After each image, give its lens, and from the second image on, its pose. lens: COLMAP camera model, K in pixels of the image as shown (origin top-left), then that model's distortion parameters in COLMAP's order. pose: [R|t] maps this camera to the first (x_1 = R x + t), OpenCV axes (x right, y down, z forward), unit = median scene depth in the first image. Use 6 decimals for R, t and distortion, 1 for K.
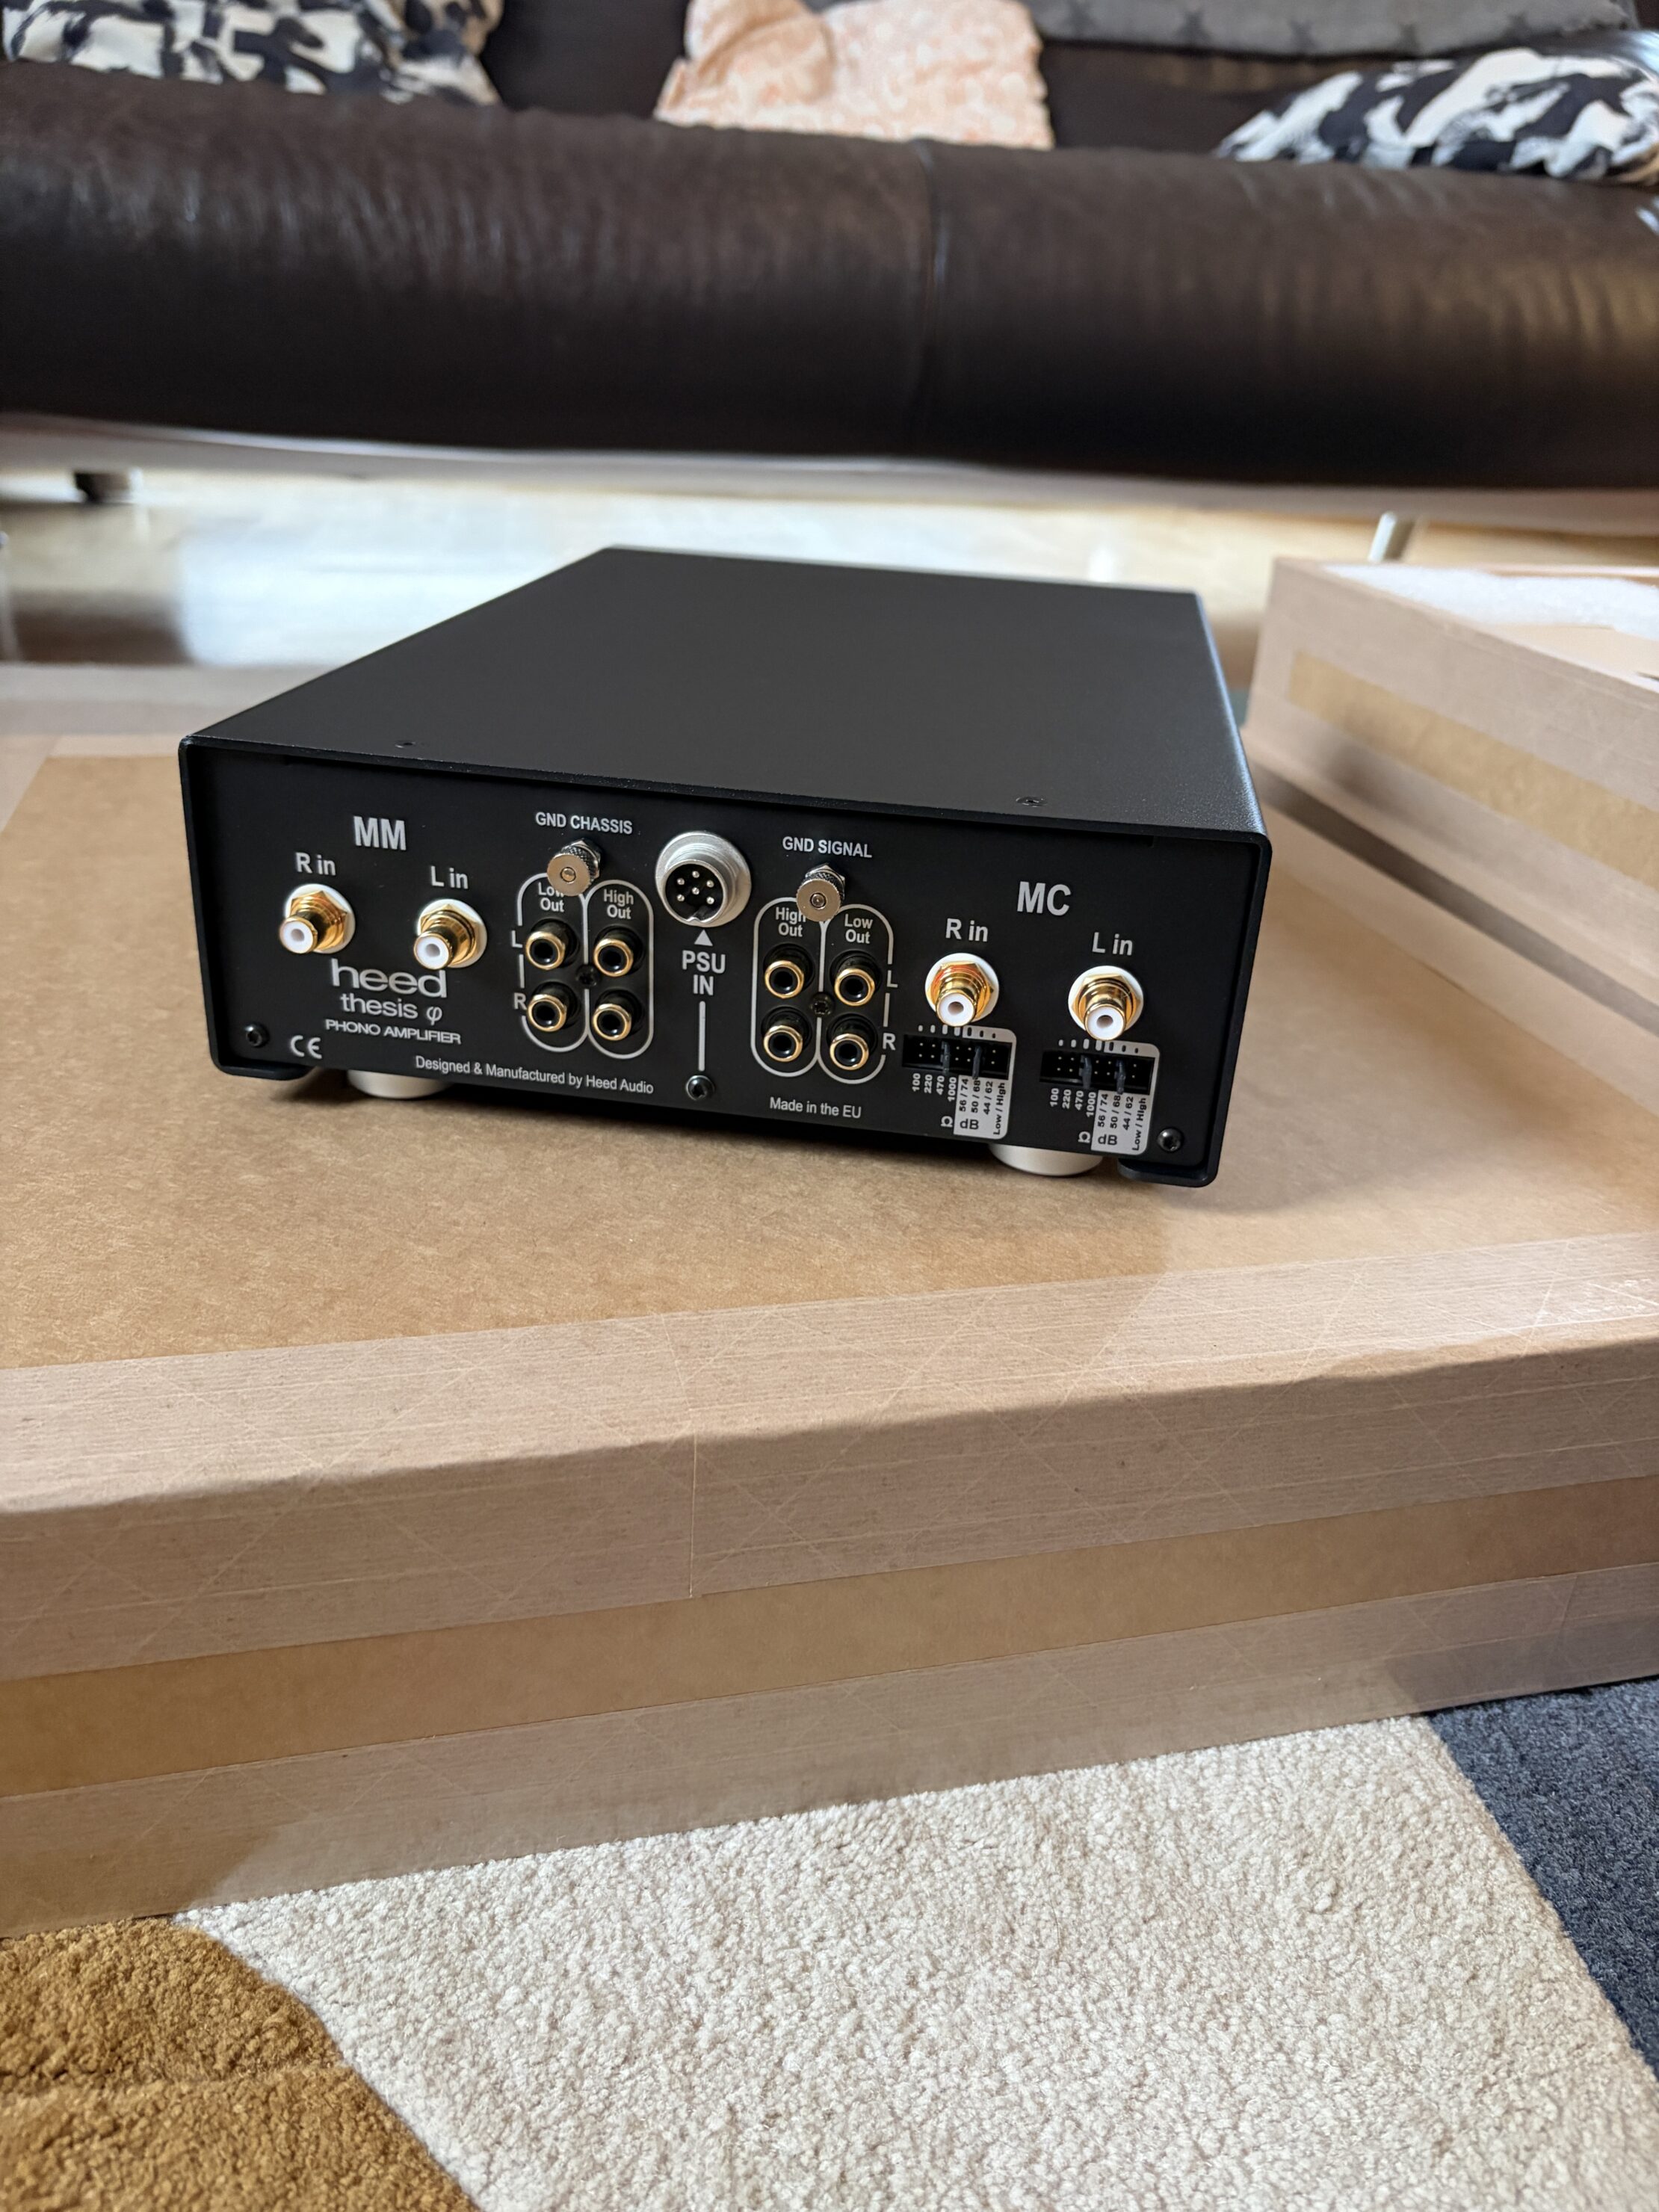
lens RADIAL K [[1663.0, 0, 793.4], [0, 1663.0, 1159.7], [0, 0, 1]] dist [0.033949, -0.048833]
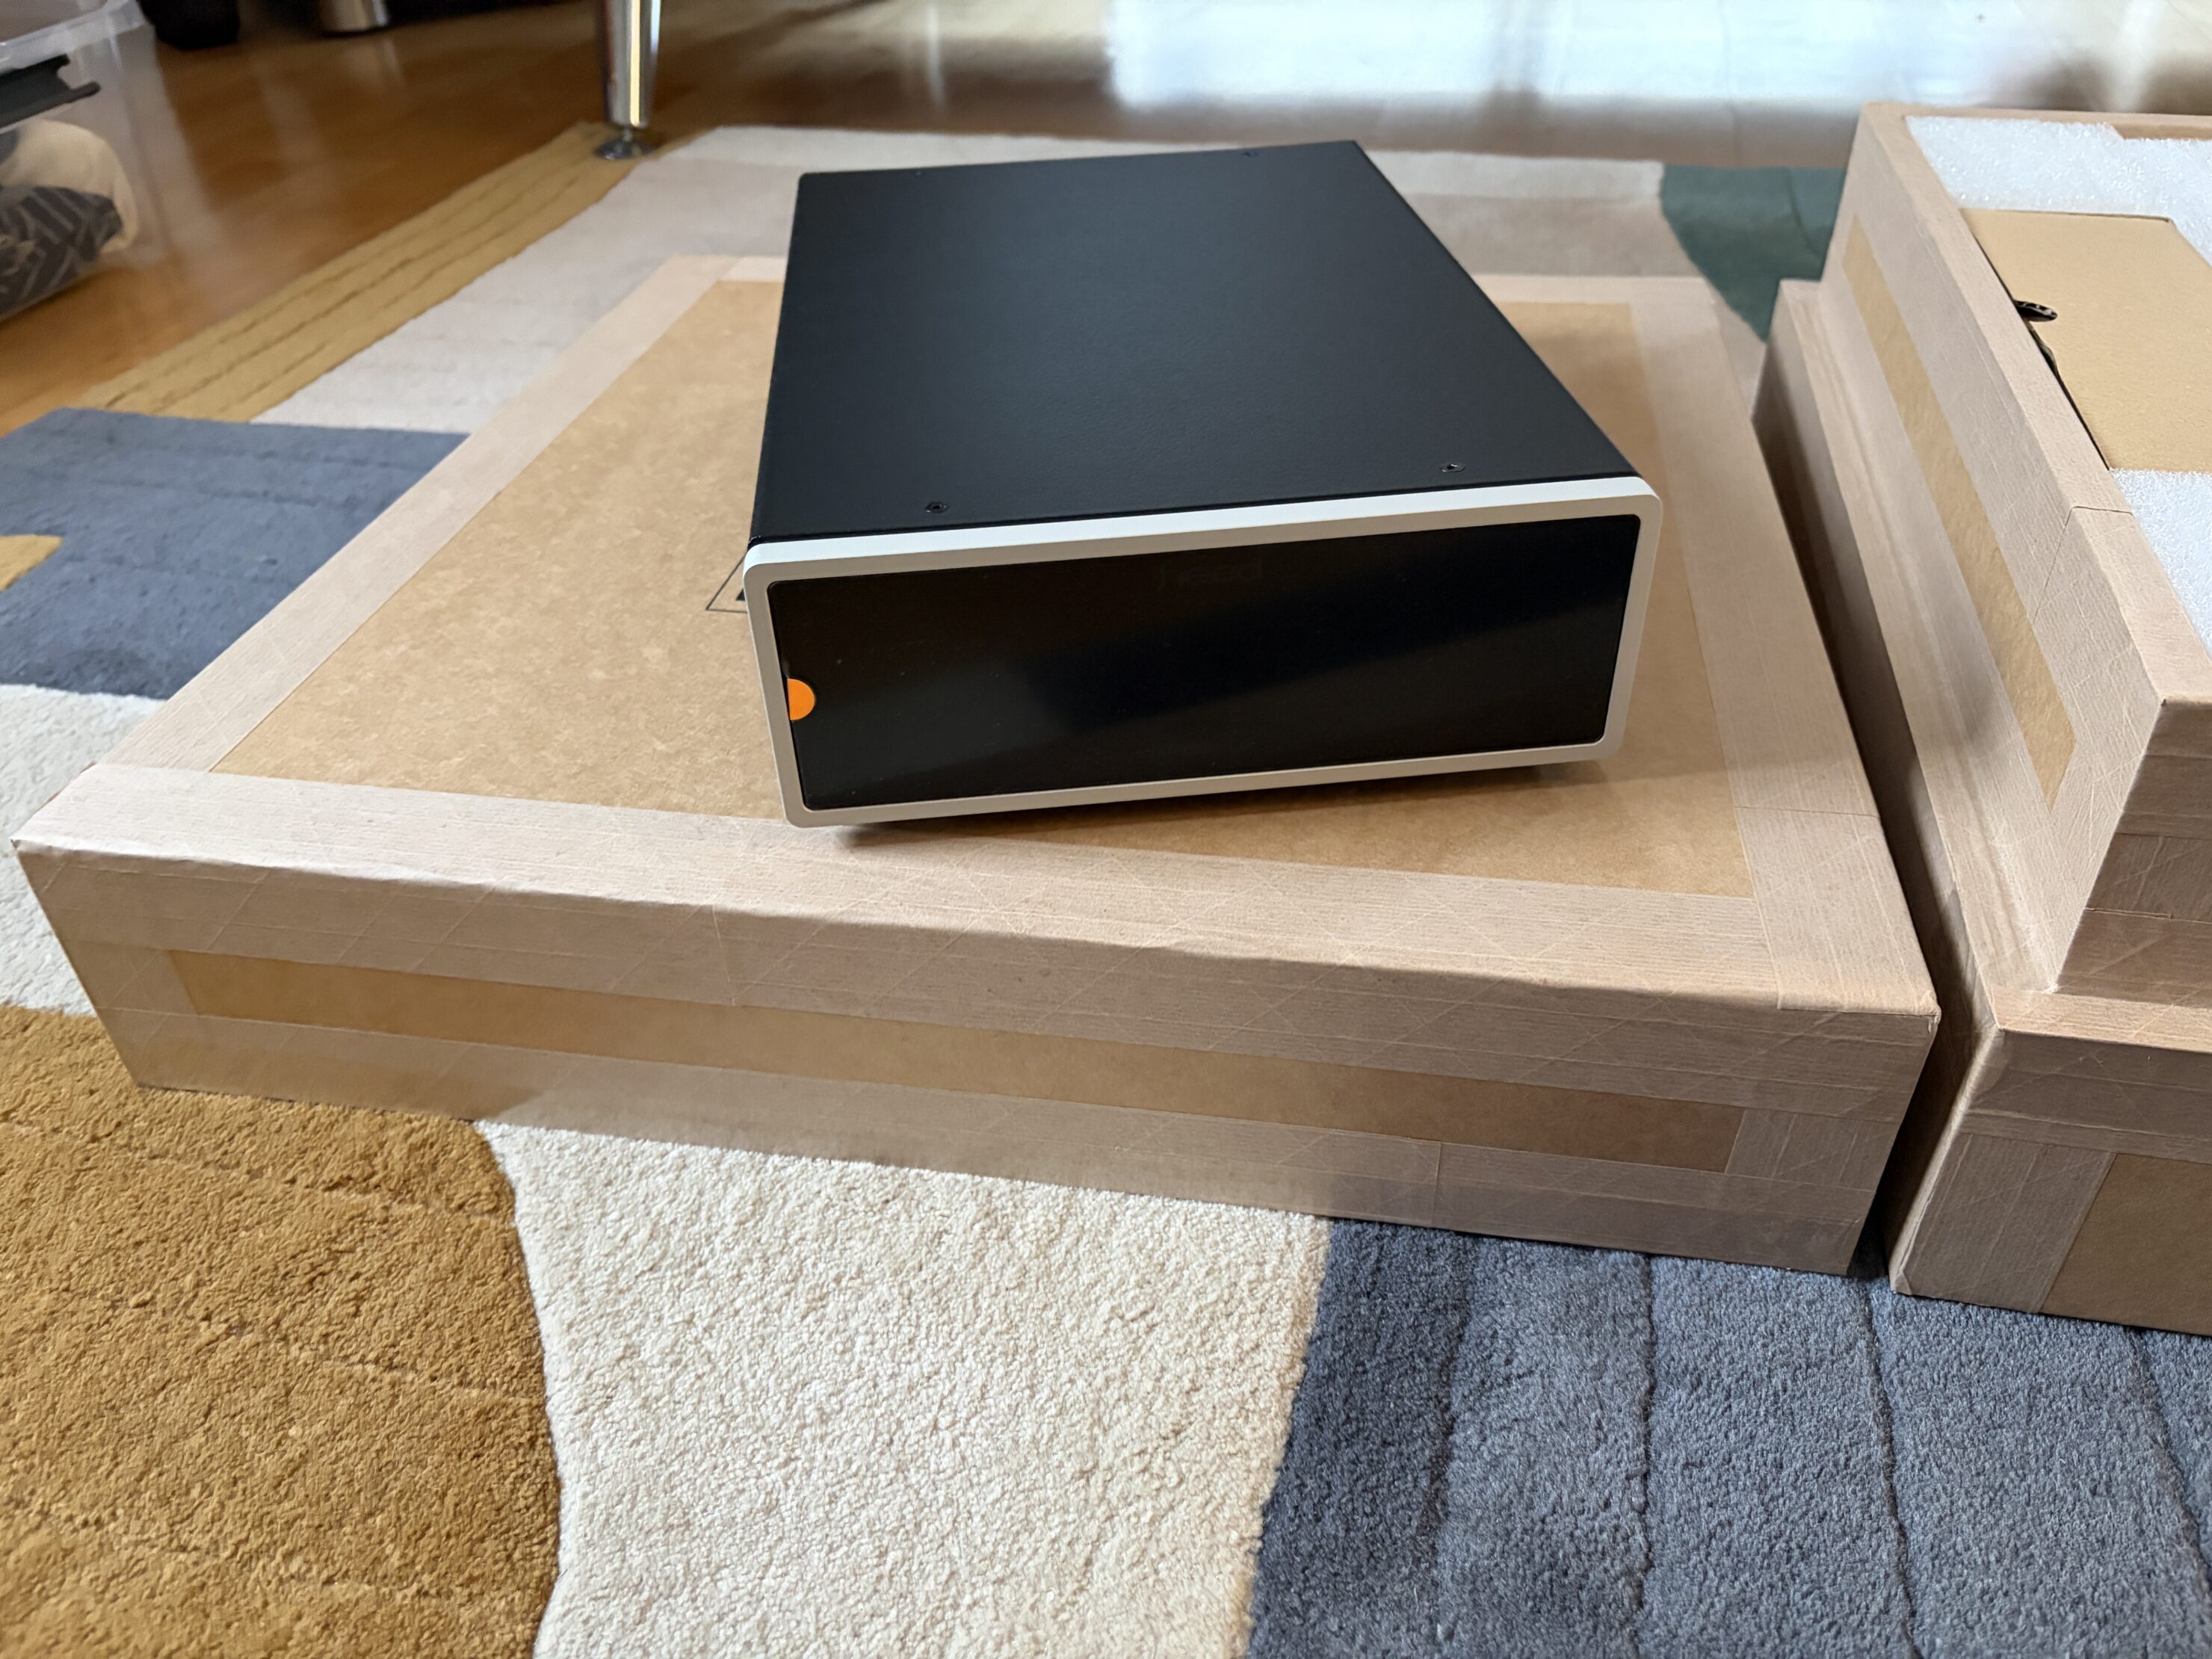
lens RADIAL K [[1663.0, 0, 1076.8], [0, 1663.0, 829.6], [0, 0, 1]] dist [0.033949, -0.048833]
pose [[0.911887, 0.177159, -0.370239, 0.873820], [-0.112508, 0.975390, 0.189619, -0.251713], [0.394721, -0.131257, 0.909377, -0.276156]]
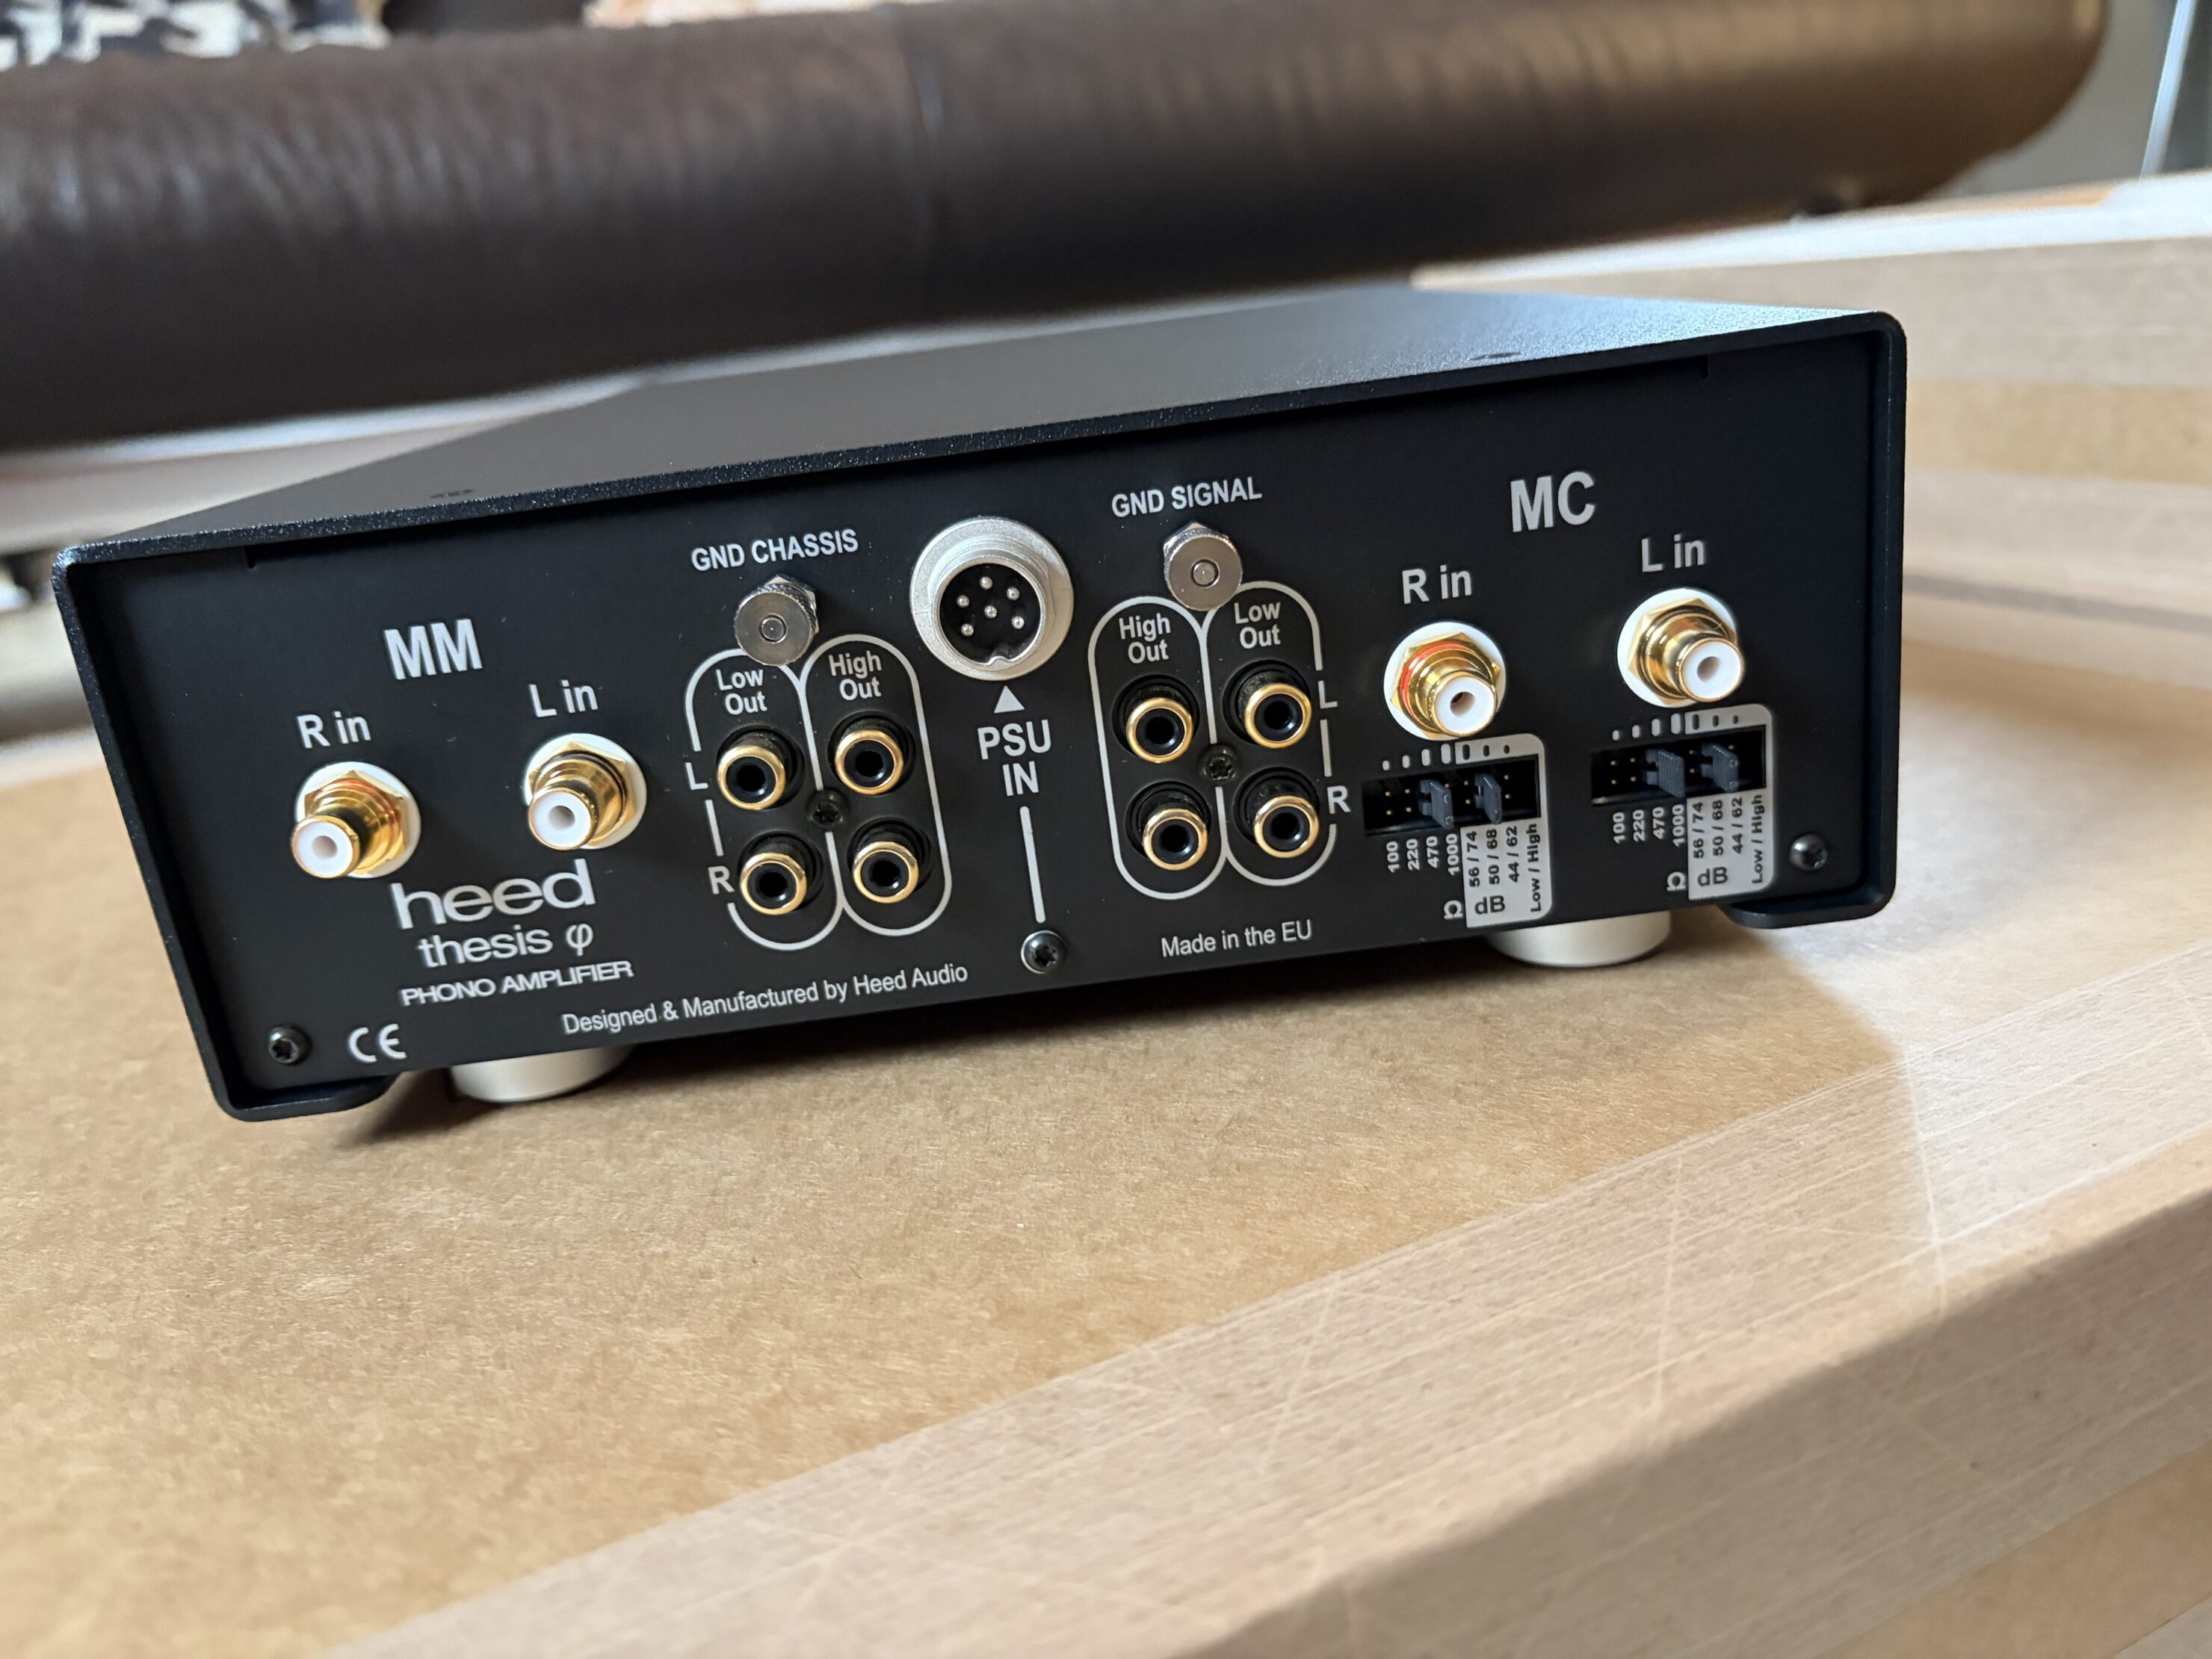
lens RADIAL K [[1839.3, 0, 1108.2], [0, 1839.3, 845.4], [0, 0, 1]] dist [-0.028888, 0.012243]
pose [[0.967637, -0.224915, 0.114420, -0.100998], [0.239037, 0.962272, -0.129974, 0.011498], [-0.080870, 0.153118, 0.984893, 0.334029]]
